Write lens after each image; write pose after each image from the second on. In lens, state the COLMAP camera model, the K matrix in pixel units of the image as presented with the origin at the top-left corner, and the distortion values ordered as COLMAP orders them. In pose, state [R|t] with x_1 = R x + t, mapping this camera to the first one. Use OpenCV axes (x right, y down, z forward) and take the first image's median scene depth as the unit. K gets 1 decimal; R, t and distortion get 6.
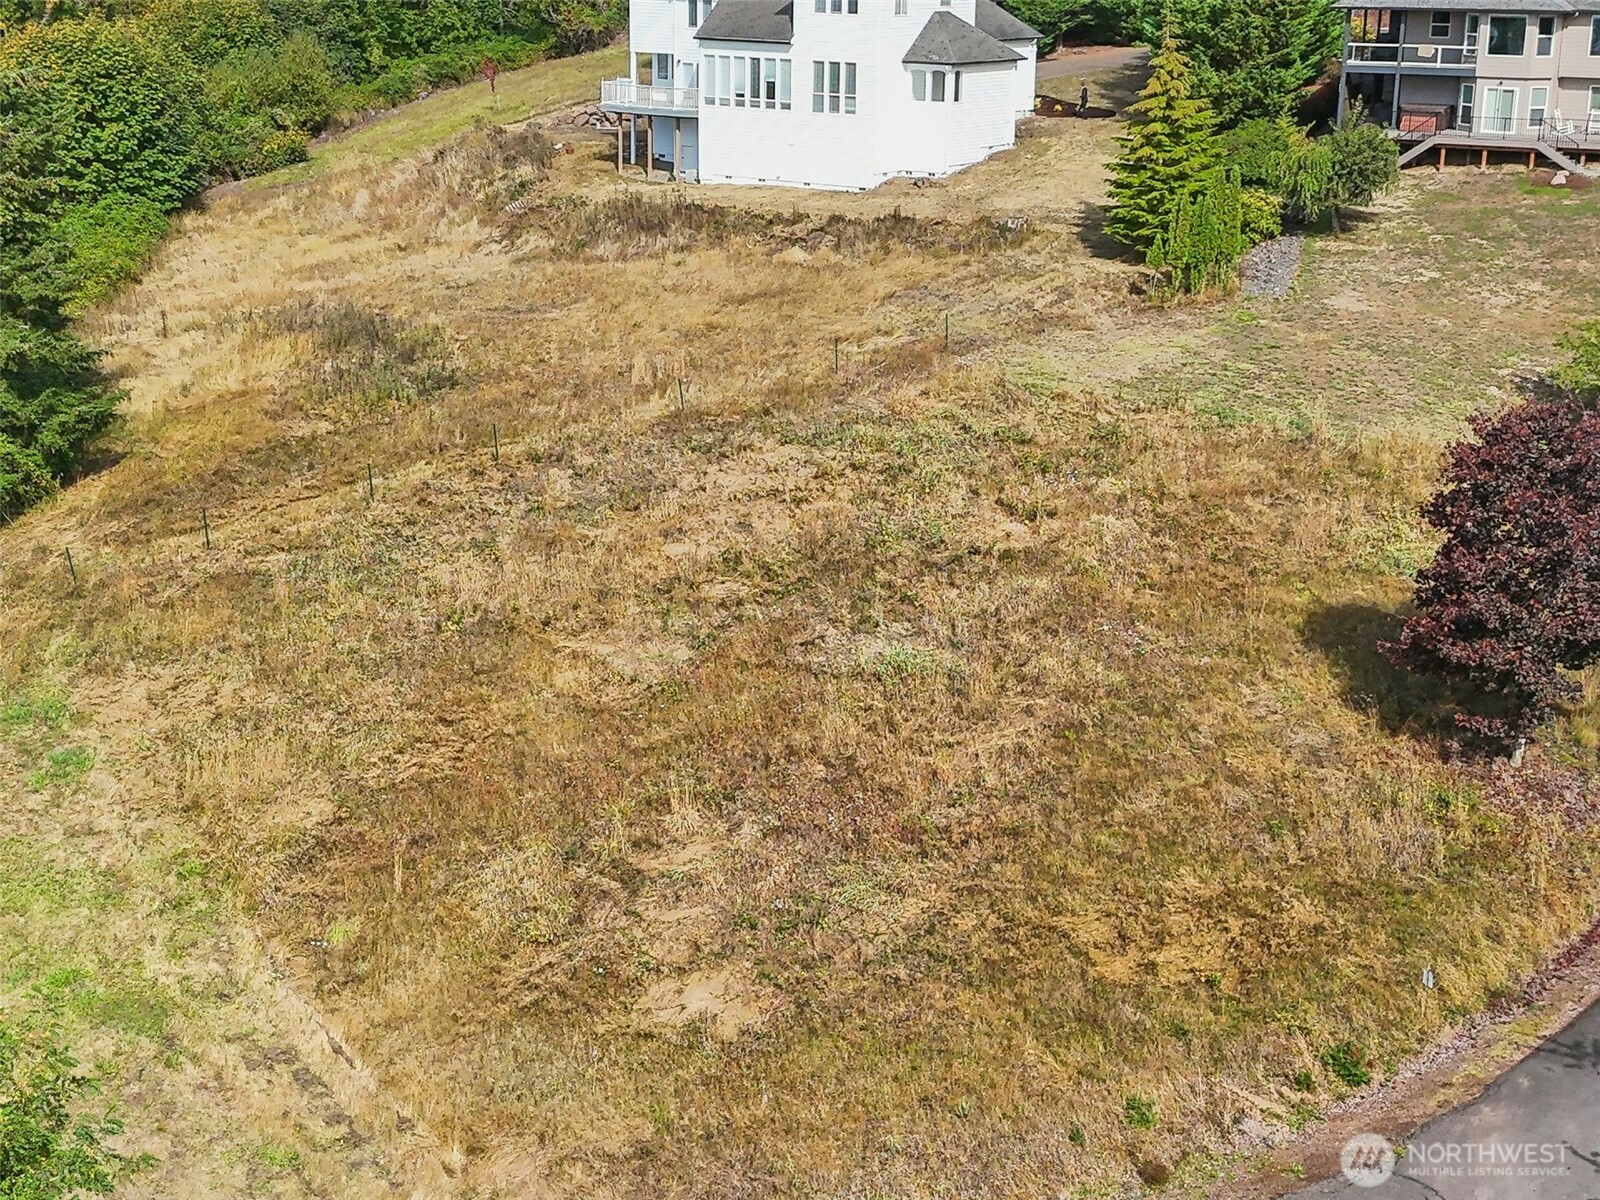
lens RADIAL K [[2339.1, 0, 800.0], [0, 2339.1, 600.0], [0, 0, 1]] dist [0.200844, -0.706438]
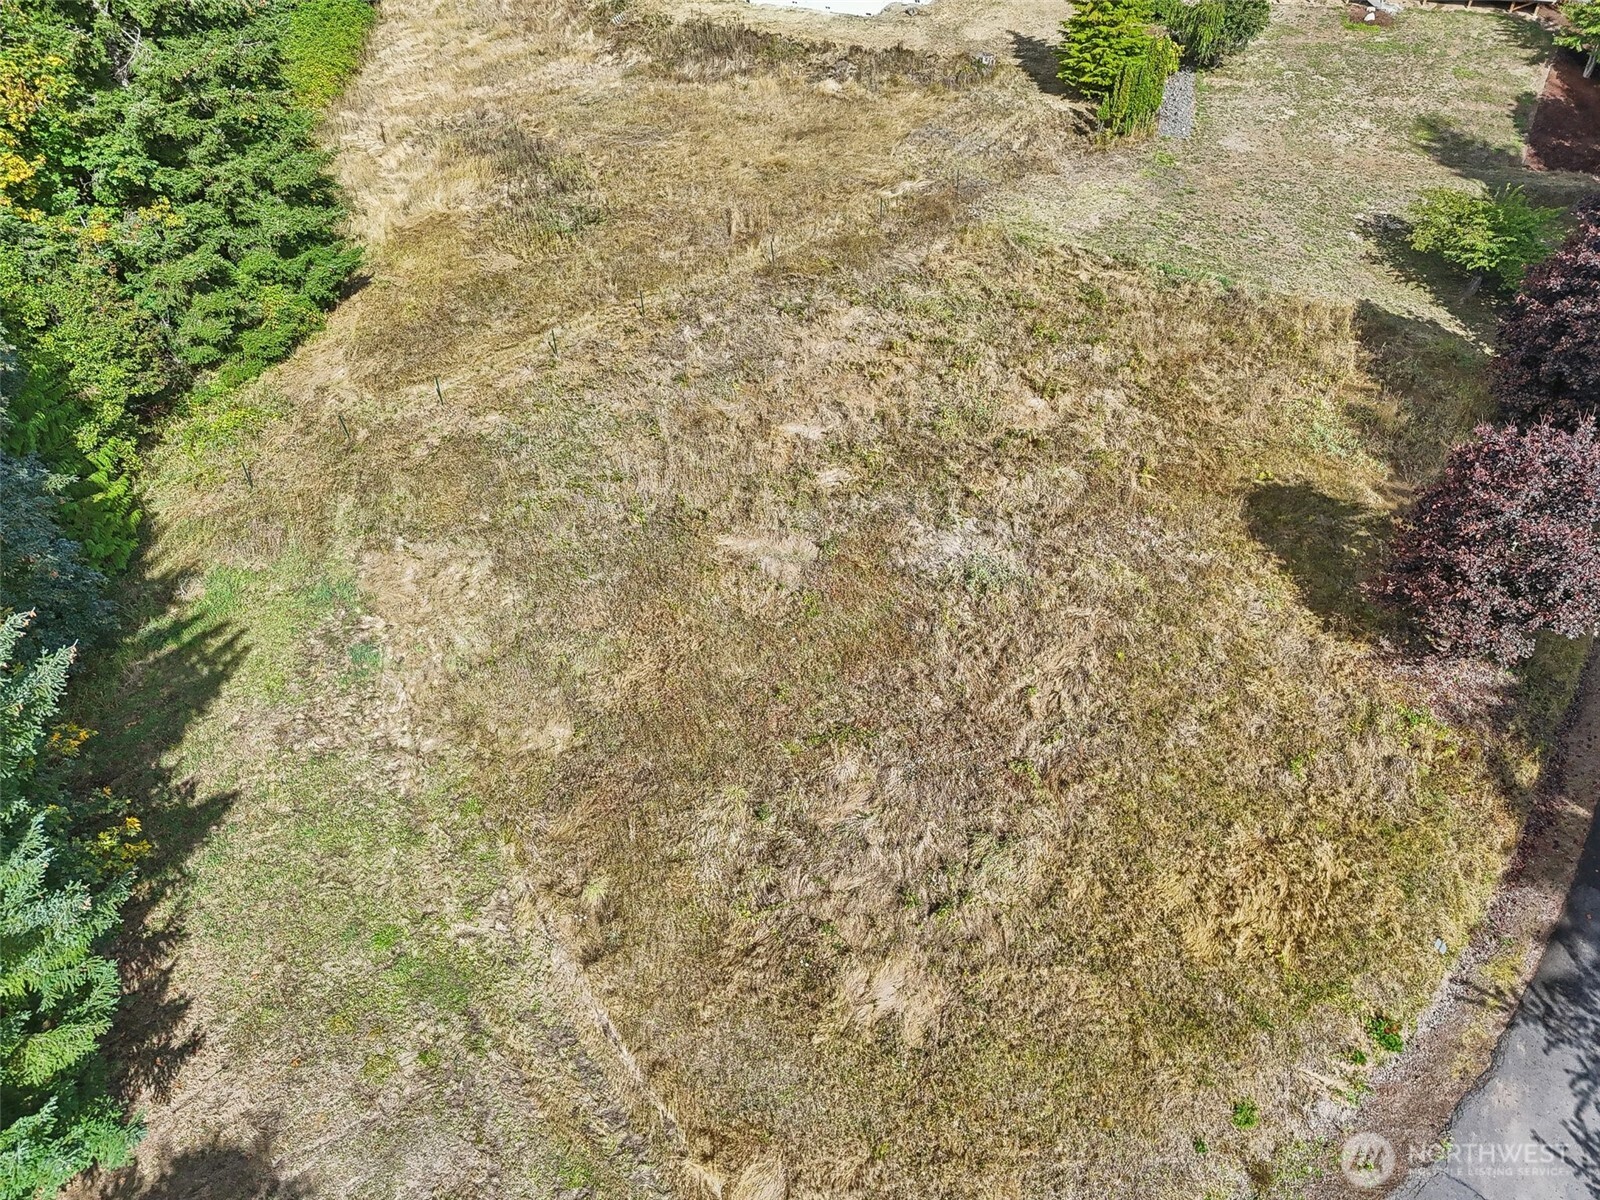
lens RADIAL K [[1200.6, 0, 800.0], [0, 1200.6, 600.0], [0, 0, 1]] dist [0.079888, -0.079819]
pose [[0.999276, -0.021454, 0.031416, -0.068021], [0.008528, 0.931119, 0.364616, -0.173994], [-0.037075, -0.364084, 0.930628, 0.299289]]
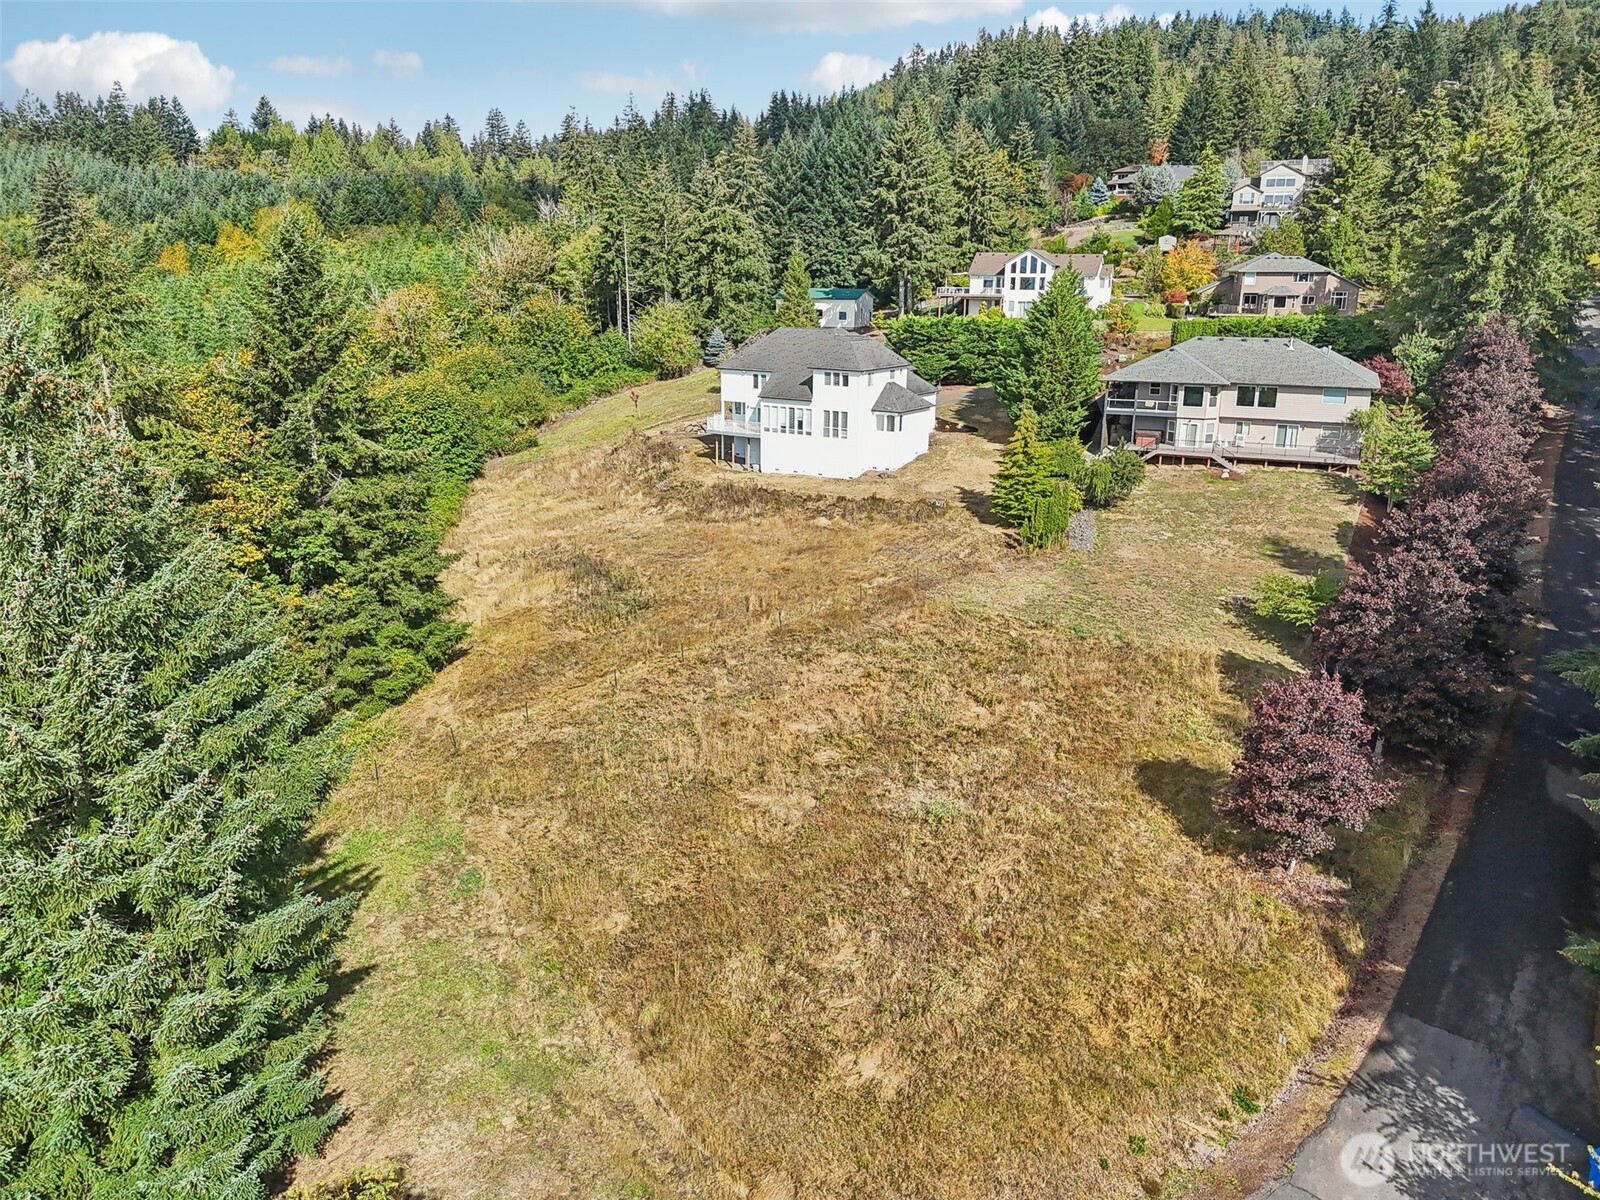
lens RADIAL K [[1200.6, 0, 800.0], [0, 1200.6, 600.0], [0, 0, 1]] dist [0.079888, -0.079819]
pose [[0.999196, -0.015145, 0.037112, -0.077369], [0.015509, 0.999834, -0.009541, -0.105113], [-0.036962, 0.010109, 0.999266, 0.074020]]
